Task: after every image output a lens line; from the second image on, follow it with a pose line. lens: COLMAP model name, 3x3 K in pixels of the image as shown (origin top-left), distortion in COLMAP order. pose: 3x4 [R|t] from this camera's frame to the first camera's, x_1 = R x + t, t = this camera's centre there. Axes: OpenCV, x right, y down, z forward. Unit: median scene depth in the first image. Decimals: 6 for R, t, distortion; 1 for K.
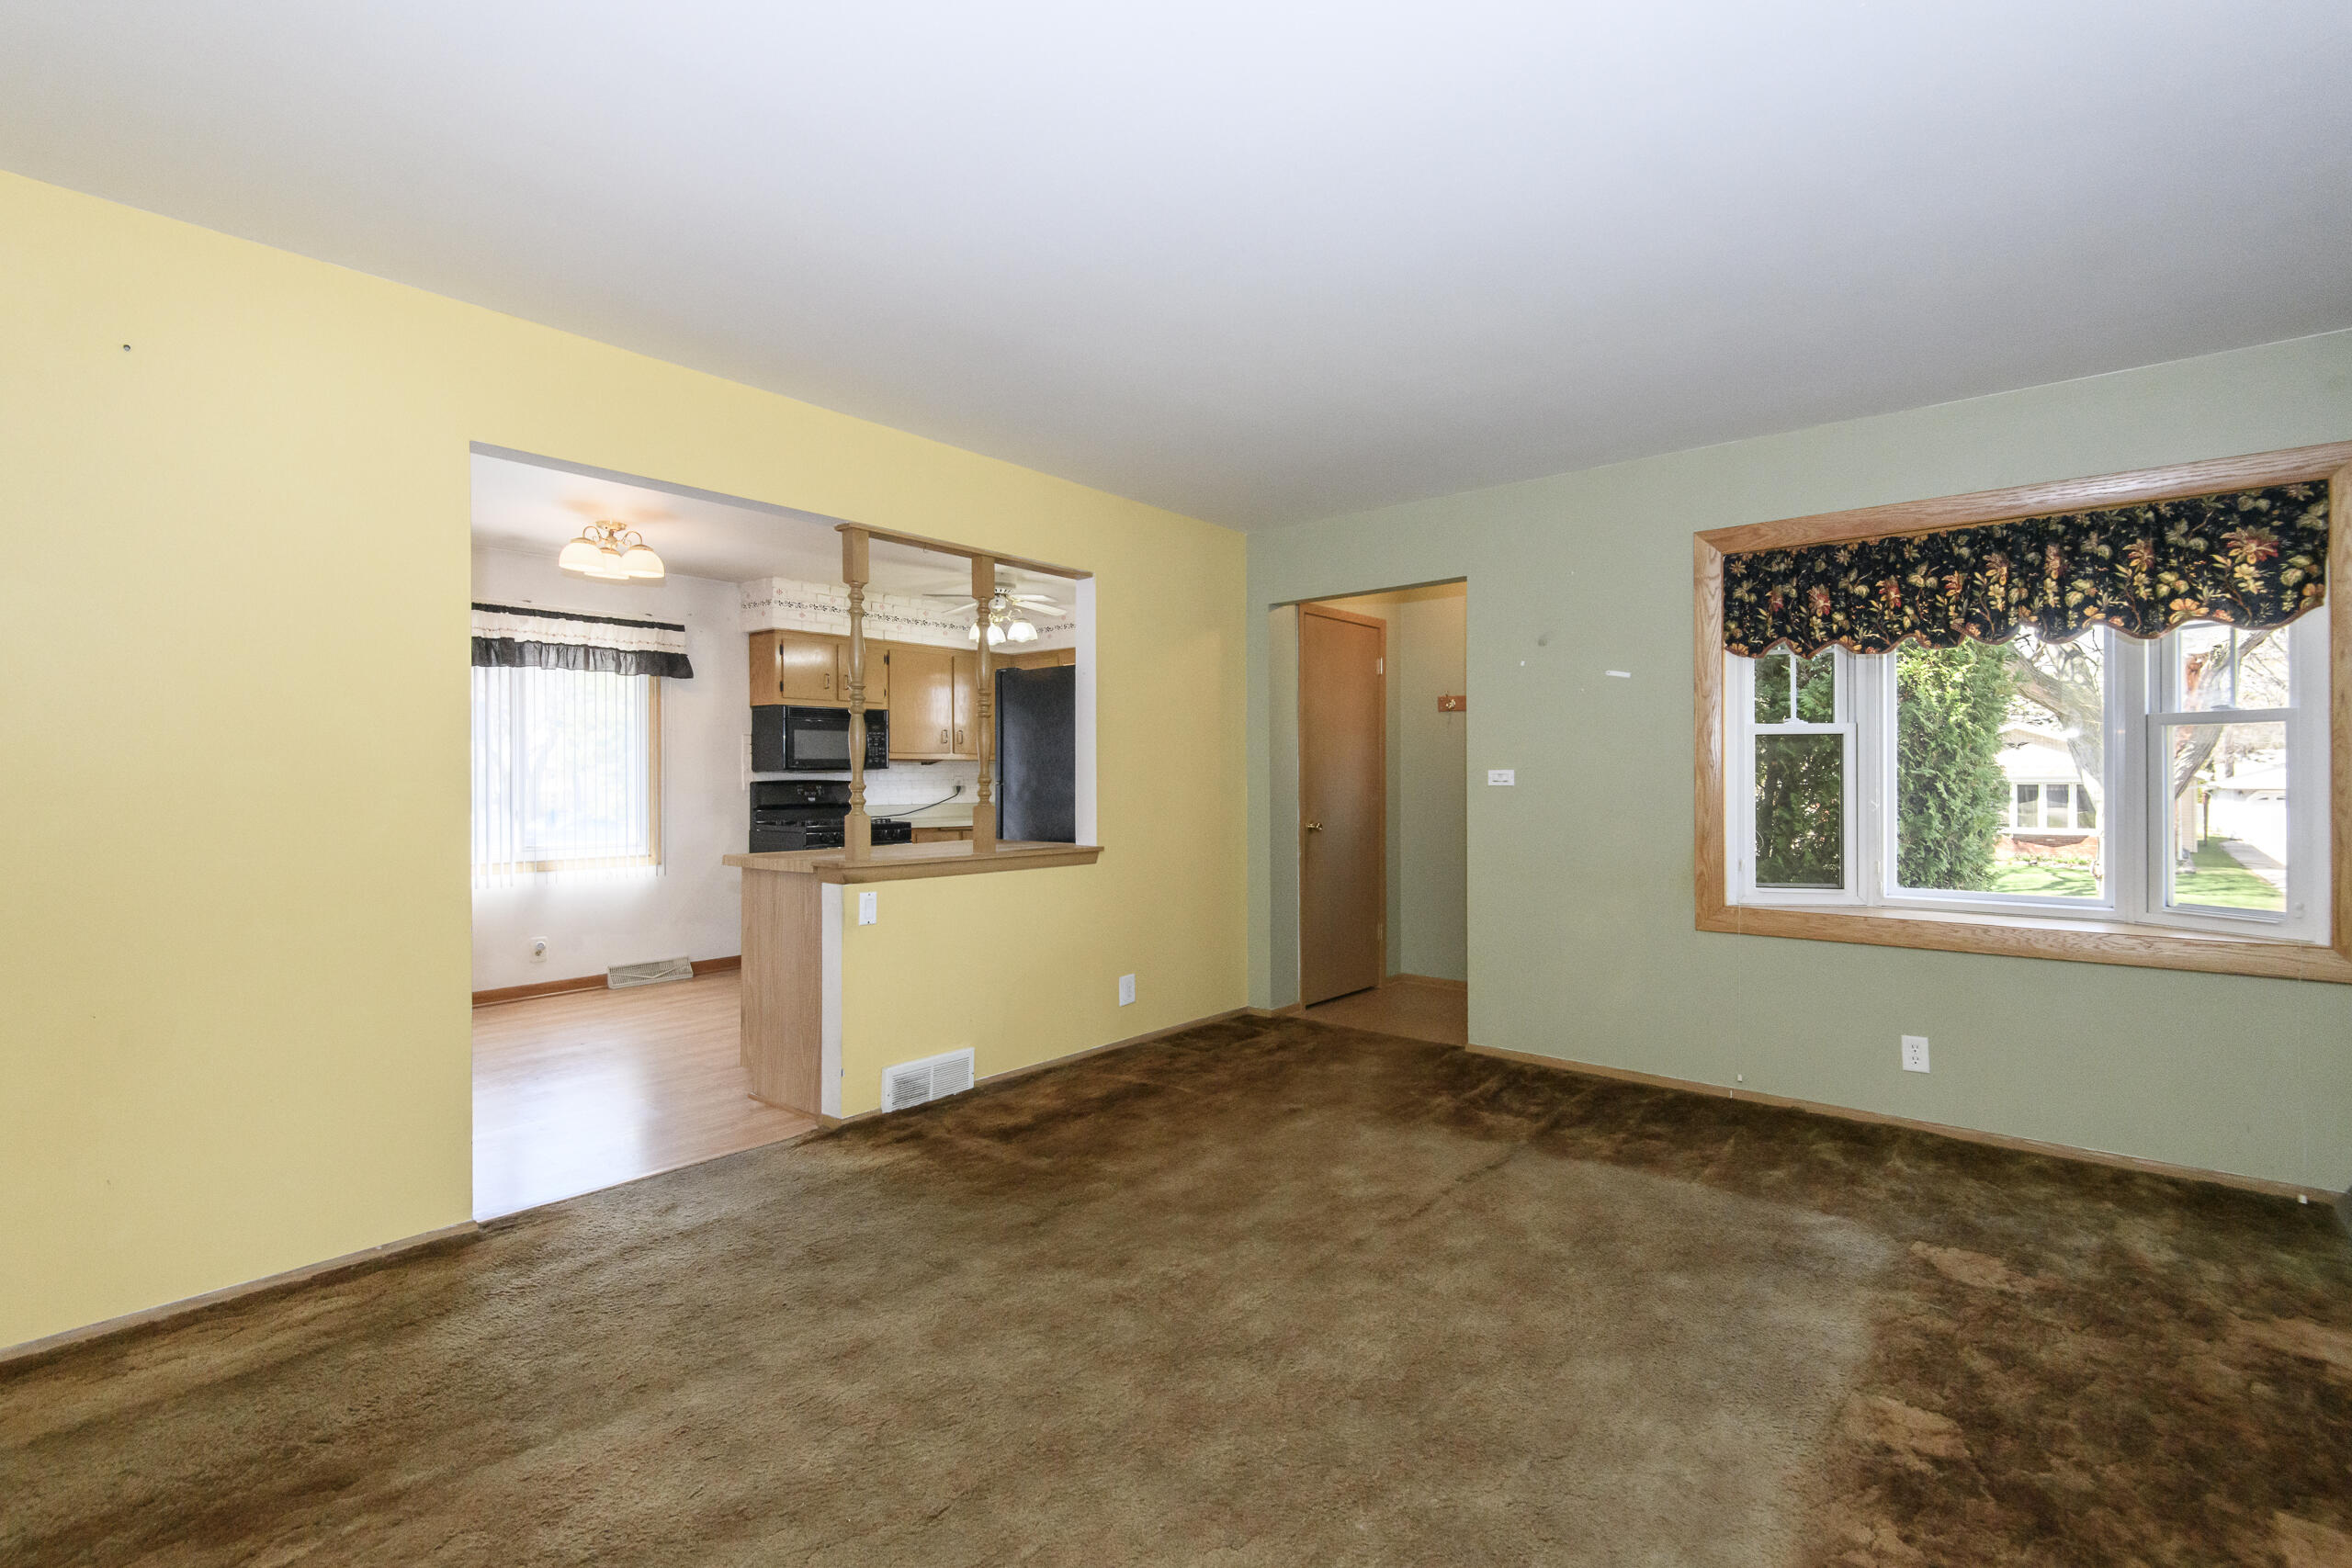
lens RADIAL K [[1079.4, 0, 1170.8], [0, 1079.4, 780.4], [0, 0, 1]] dist [0.027592, -0.014549]
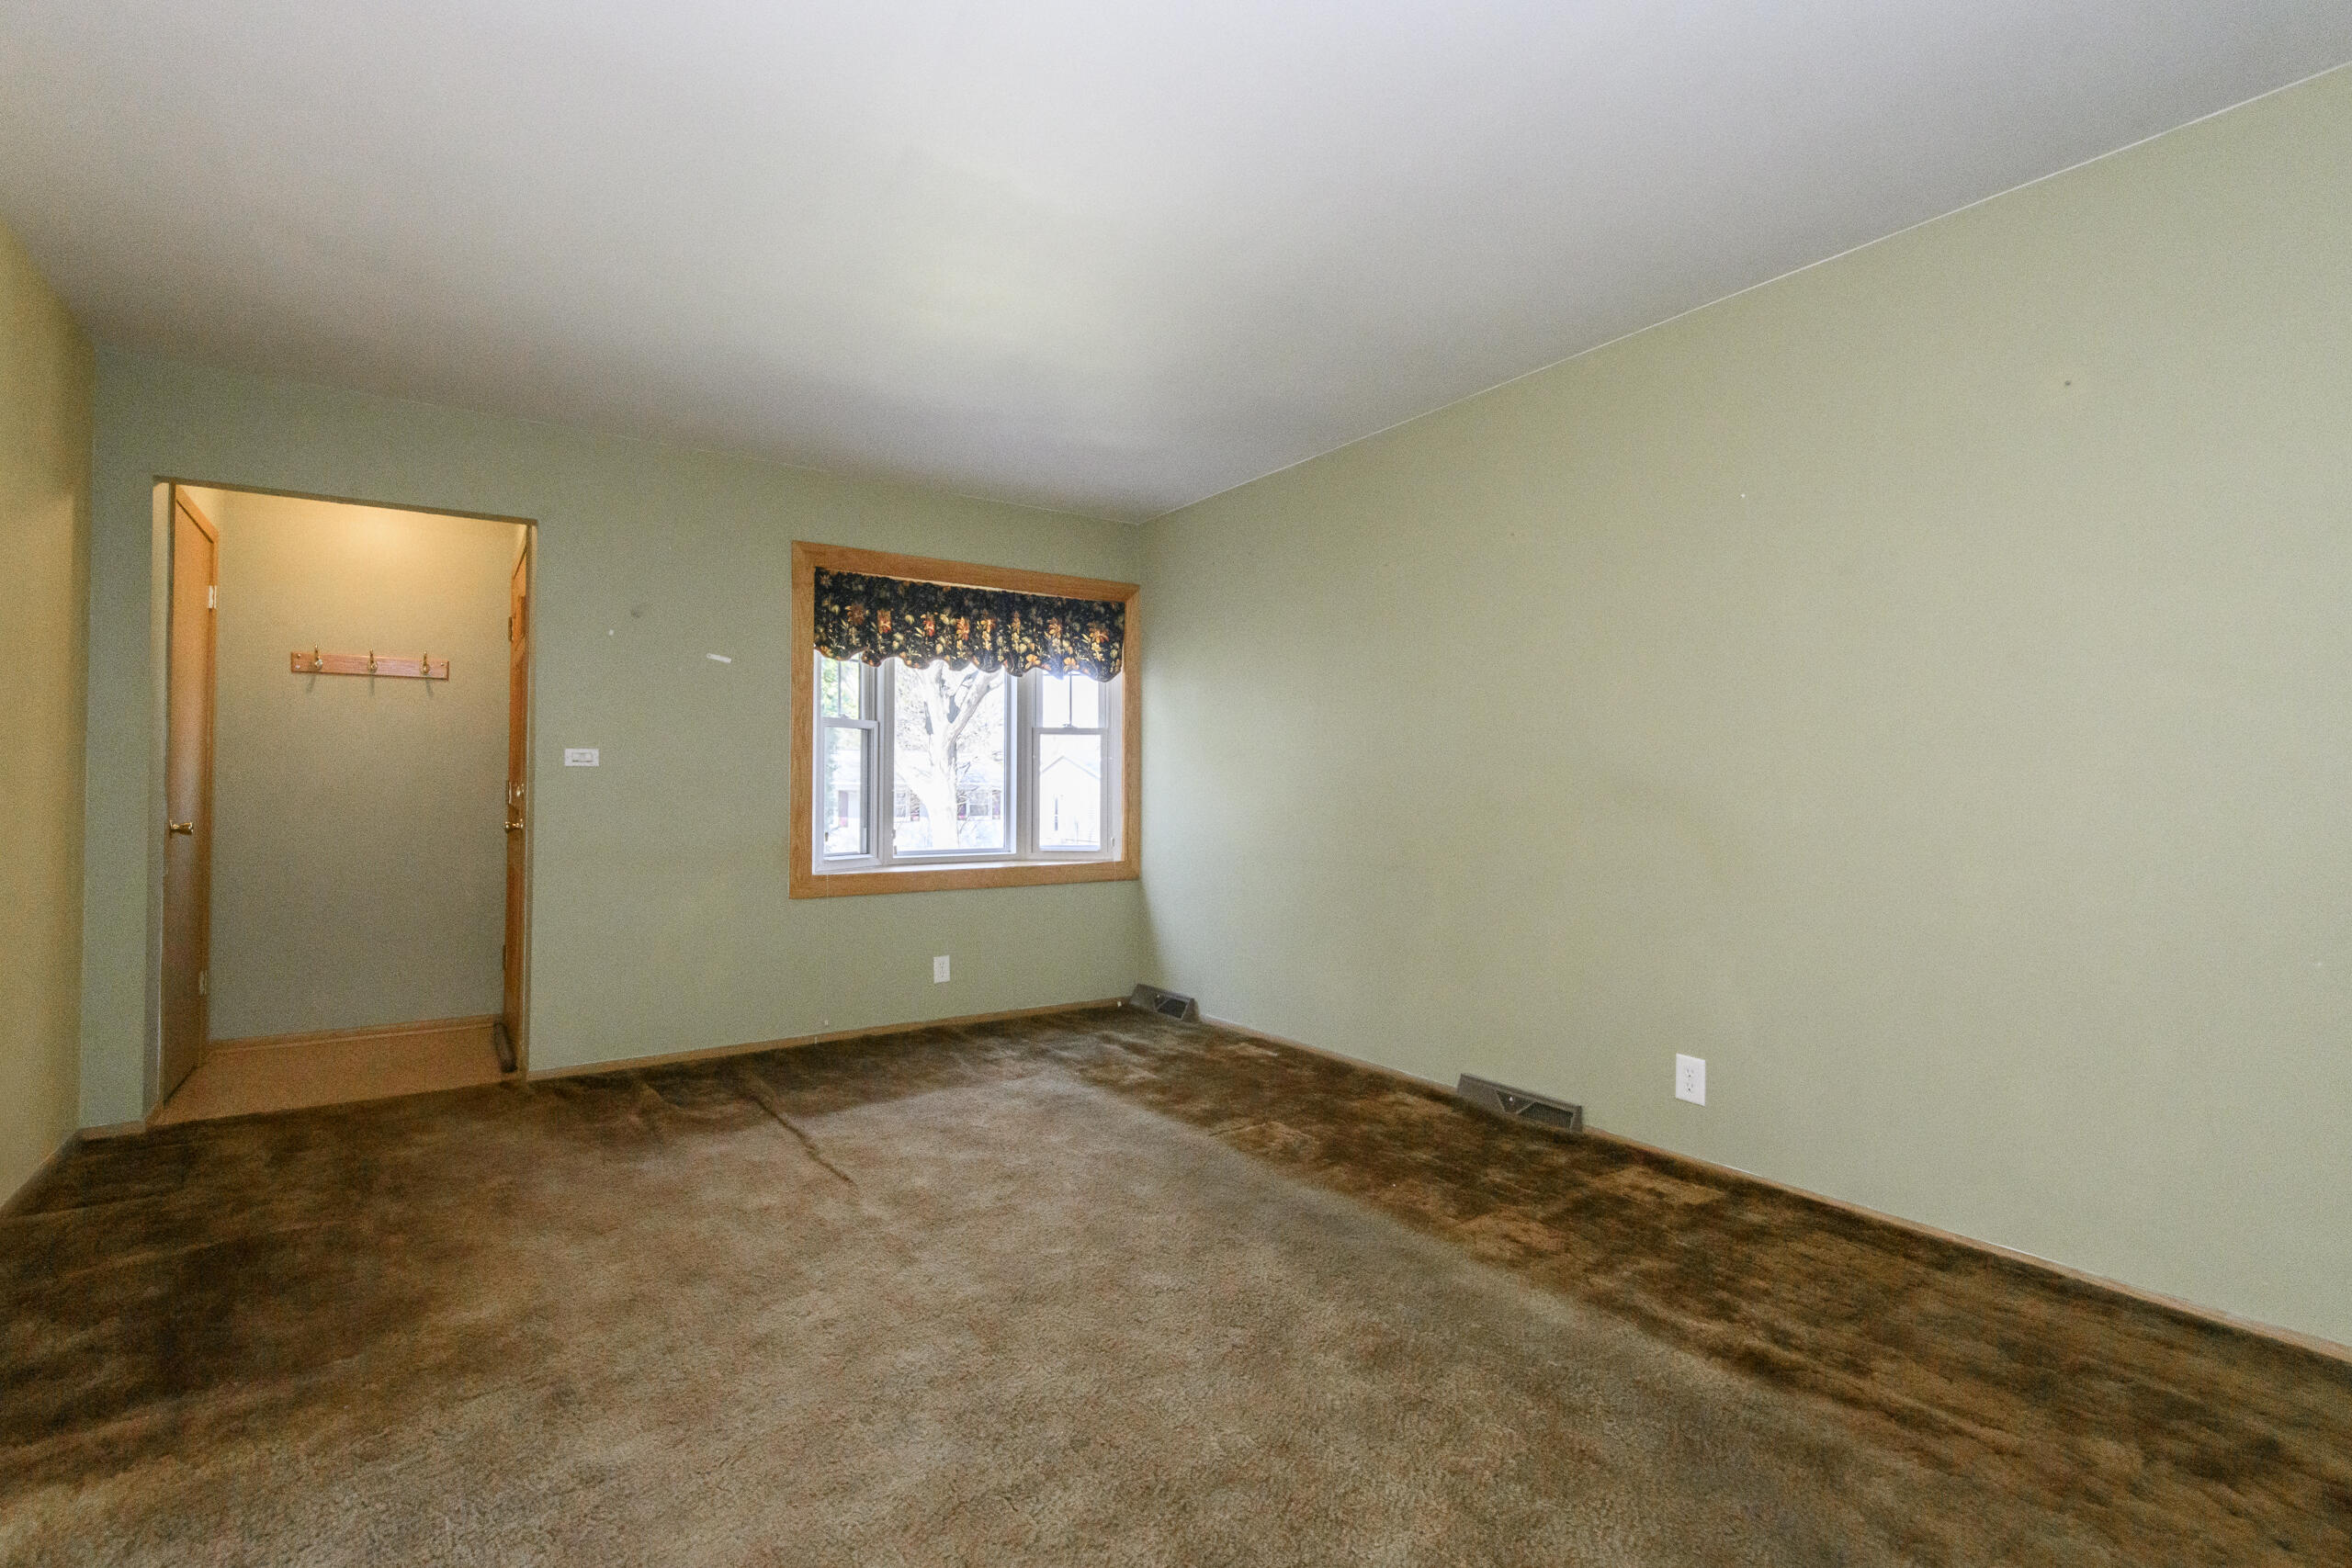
lens RADIAL K [[1079.4, 0, 1234.2], [0, 1079.4, 750.6], [0, 0, 1]] dist [0.027592, -0.014549]
pose [[0.247666, 0.029480, 0.968397, -0.526015], [-0.007254, 0.999565, -0.028574, 0.016605], [-0.968818, 0.000052, 0.247772, 0.316658]]
